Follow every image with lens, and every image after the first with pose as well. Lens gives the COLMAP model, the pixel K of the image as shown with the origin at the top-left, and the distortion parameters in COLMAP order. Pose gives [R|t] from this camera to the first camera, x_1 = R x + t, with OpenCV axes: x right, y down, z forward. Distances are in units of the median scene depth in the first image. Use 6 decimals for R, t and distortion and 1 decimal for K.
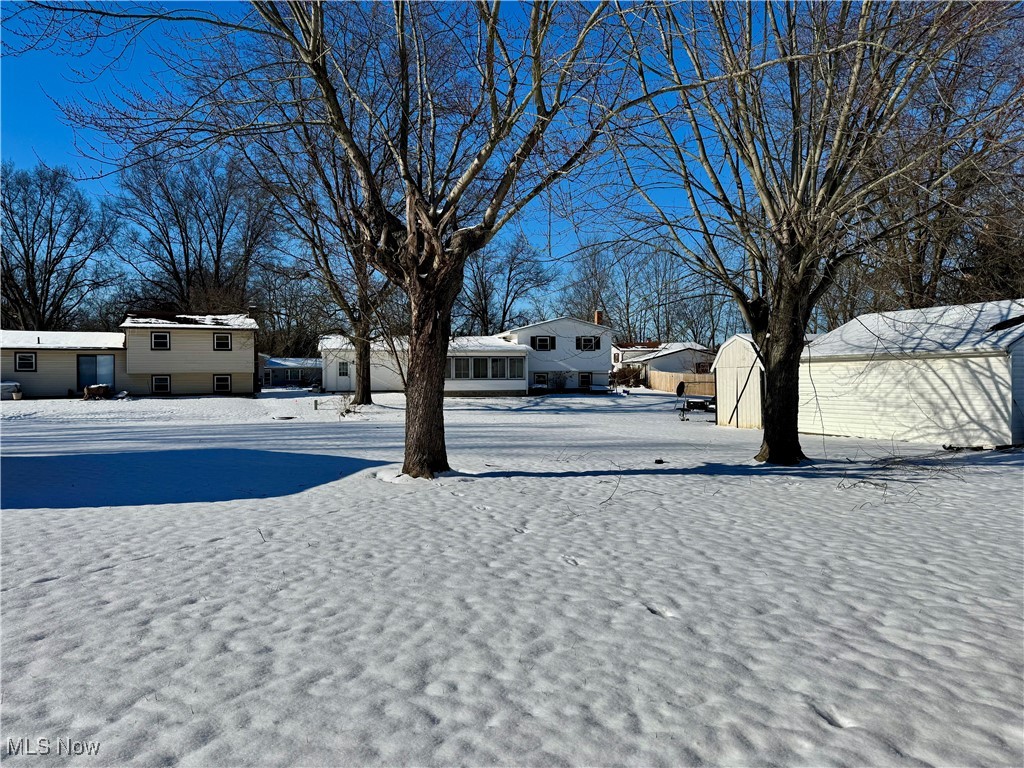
lens RADIAL K [[705.5, 0, 513.4], [0, 705.5, 381.5], [0, 0, 1]] dist [0.030839, -0.037015]
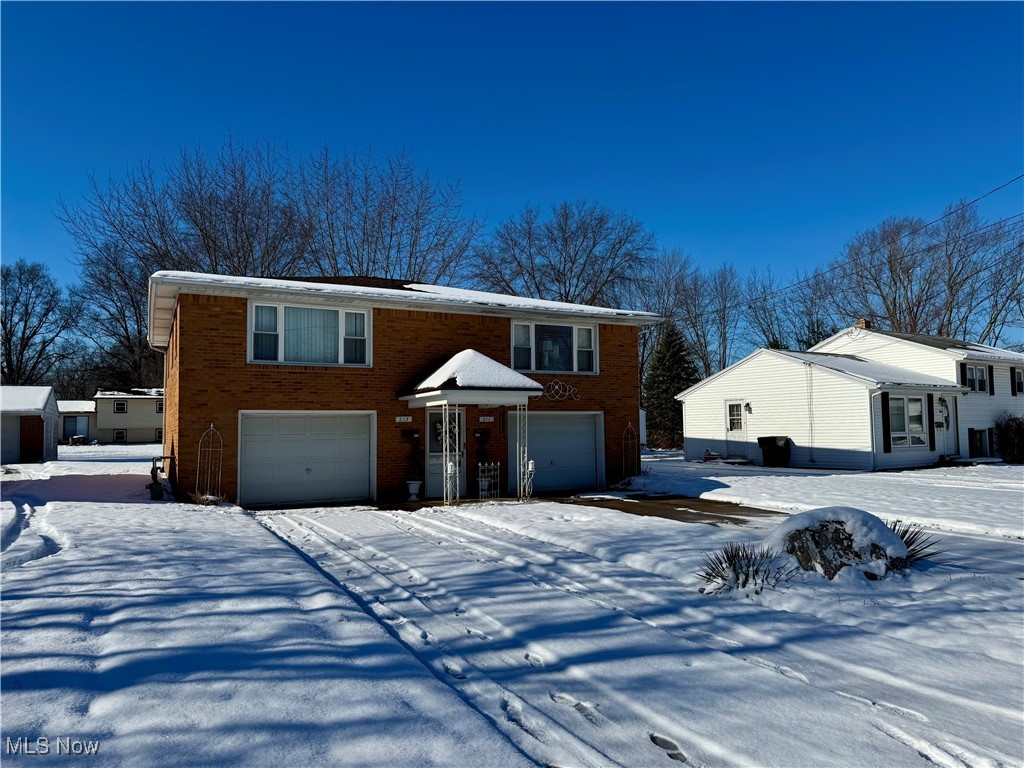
lens RADIAL K [[705.5, 0, 510.4], [0, 705.5, 385.5], [0, 0, 1]] dist [0.030839, -0.037015]
pose [[0.998540, -0.002388, 0.053961, 0.239889], [0.006234, 0.997442, -0.071204, 0.009744], [-0.053653, 0.071436, 0.996001, -0.529752]]
